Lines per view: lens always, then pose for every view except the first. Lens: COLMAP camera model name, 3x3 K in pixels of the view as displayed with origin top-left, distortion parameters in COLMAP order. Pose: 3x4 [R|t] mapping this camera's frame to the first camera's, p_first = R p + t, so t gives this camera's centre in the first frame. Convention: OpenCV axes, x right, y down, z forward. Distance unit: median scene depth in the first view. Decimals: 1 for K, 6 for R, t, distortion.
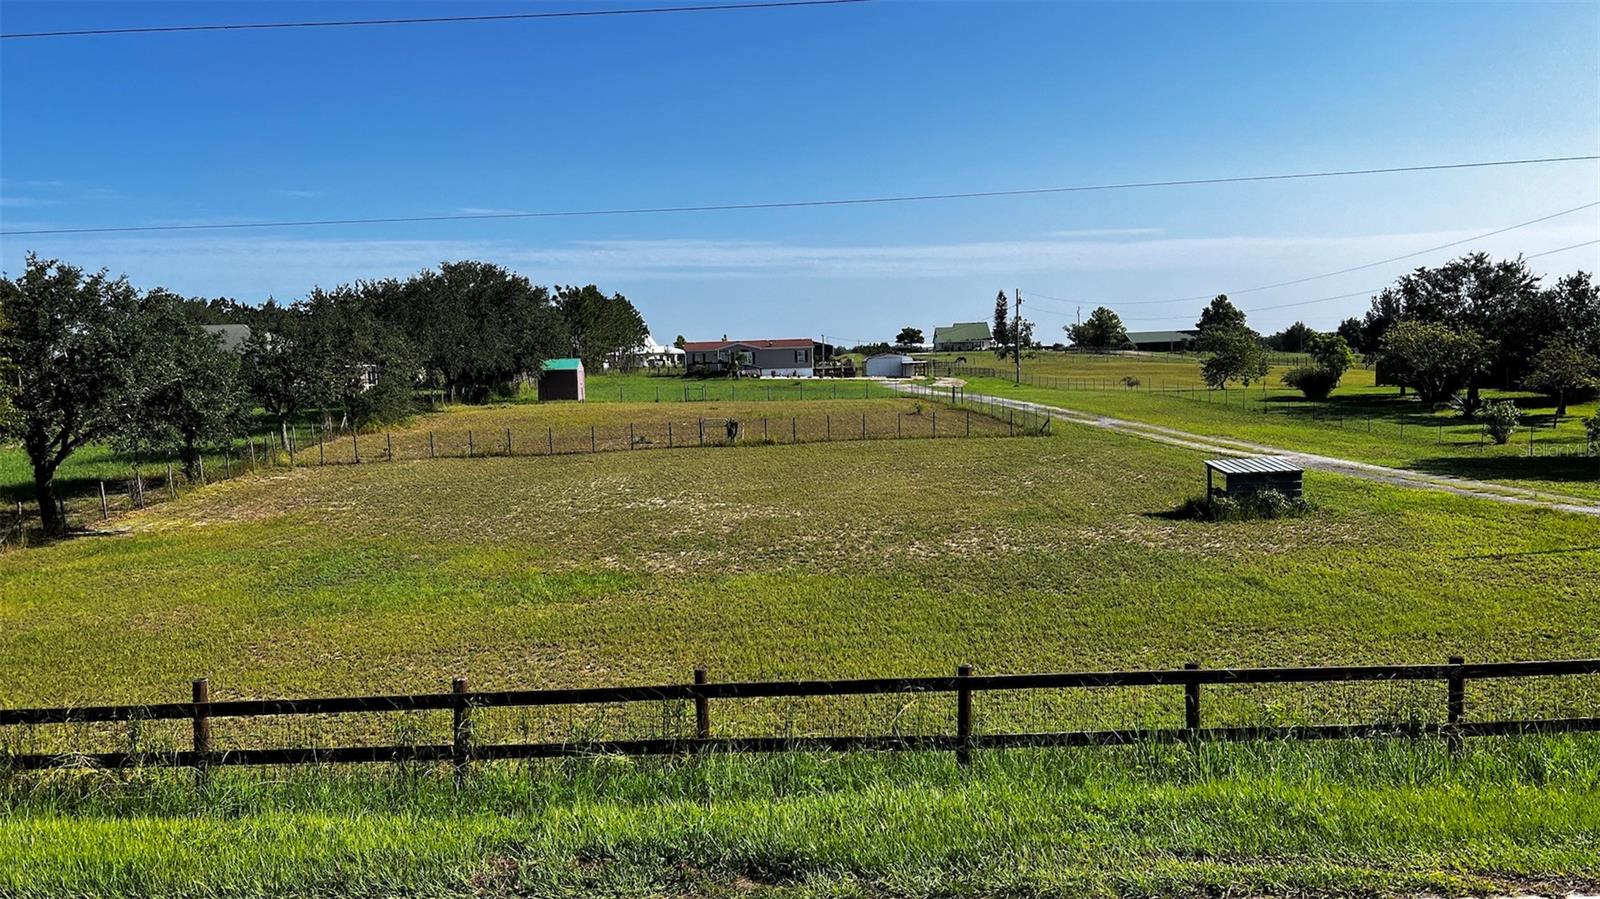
lens RADIAL K [[1192.8, 0, 802.7], [0, 1192.8, 453.9], [0, 0, 1]] dist [0.072615, -0.083251]
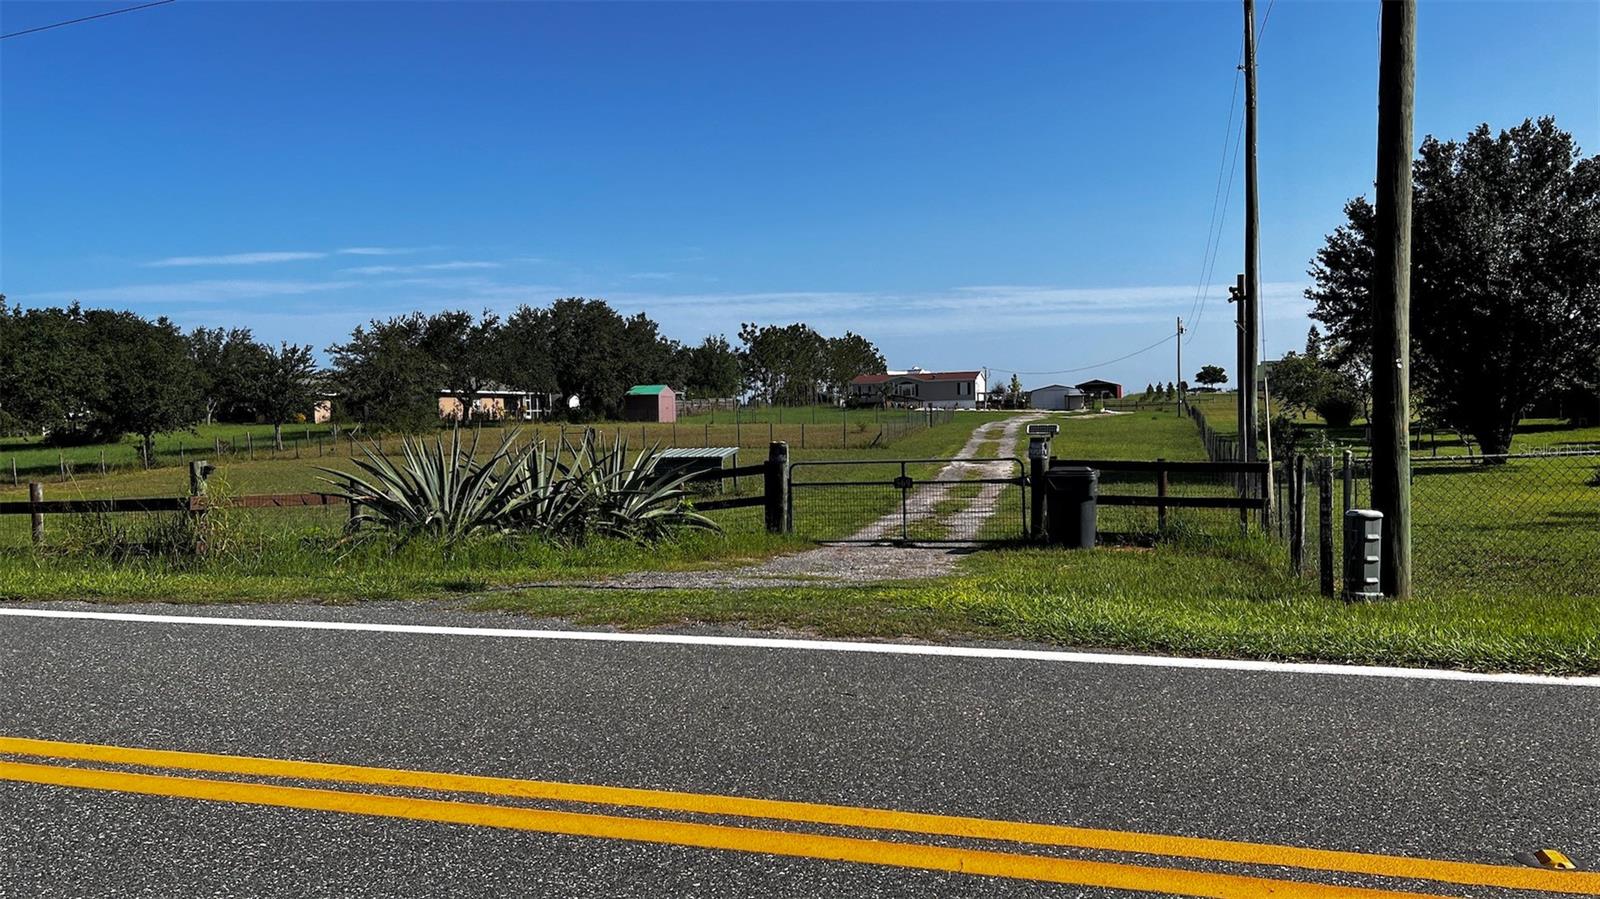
lens RADIAL K [[1188.9, 0, 800.0], [0, 1188.9, 449.5], [0, 0, 1]] dist [0.126482, -0.193044]
pose [[0.946402, 0.018688, -0.322451, 0.384339], [-0.032146, 0.998818, -0.036459, 0.020184], [0.321388, 0.044870, 0.945884, 0.018956]]
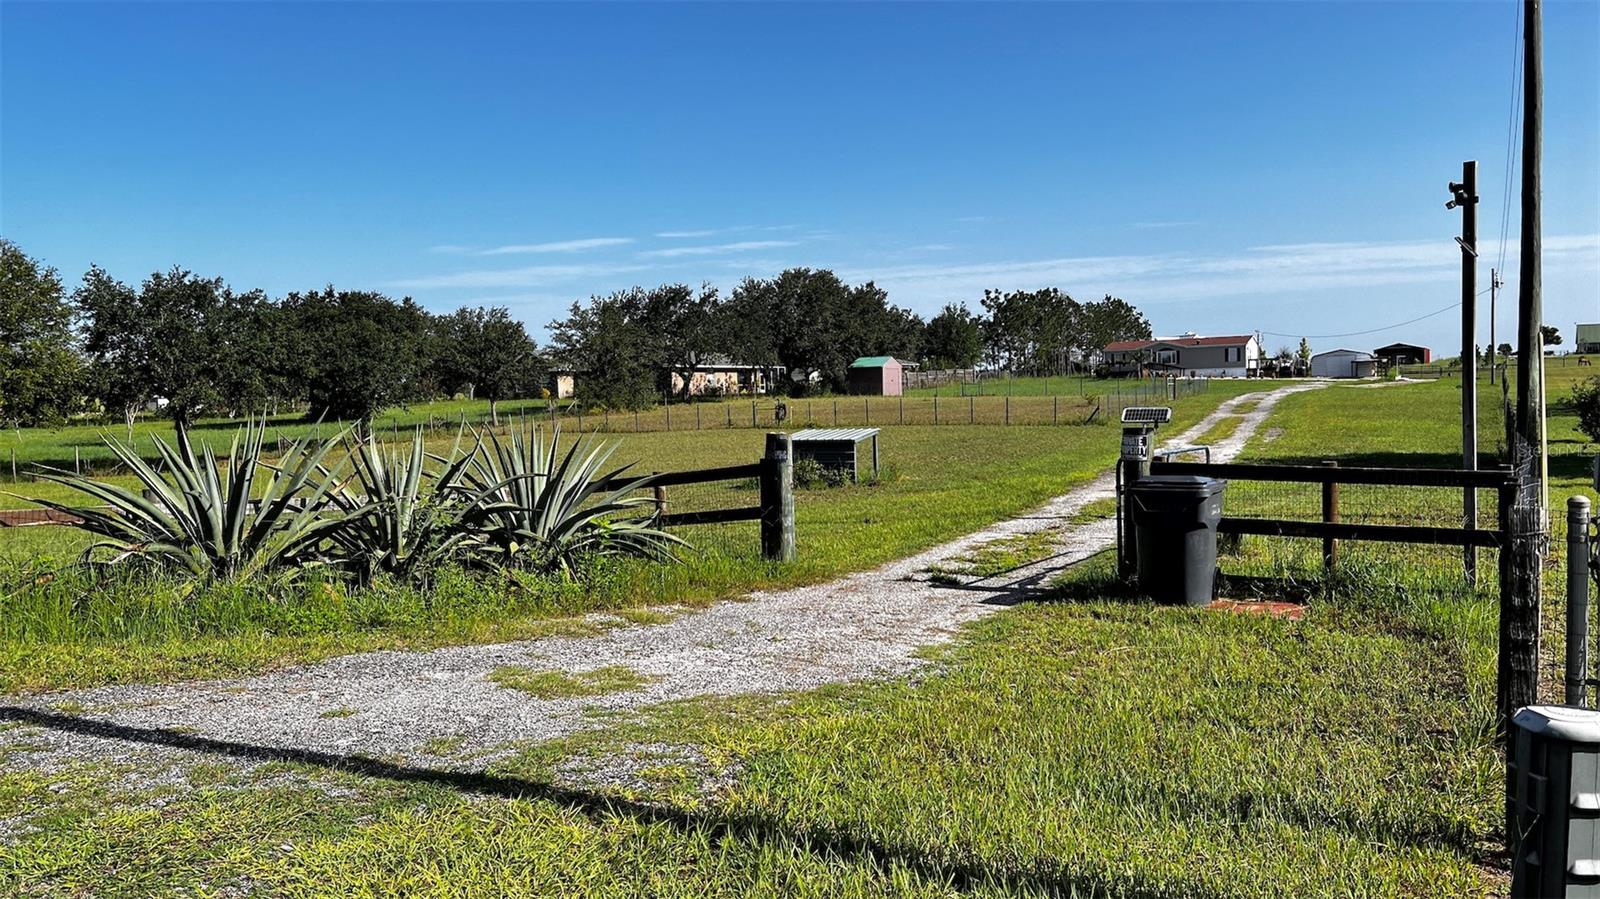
lens RADIAL K [[1188.9, 0, 800.0], [0, 1188.9, 449.5], [0, 0, 1]] dist [0.126482, -0.193044]
pose [[0.851539, 0.030137, -0.523424, 0.398312], [-0.038149, 0.999262, -0.004529, 0.012471], [0.522901, 0.023825, 0.852060, 0.105453]]
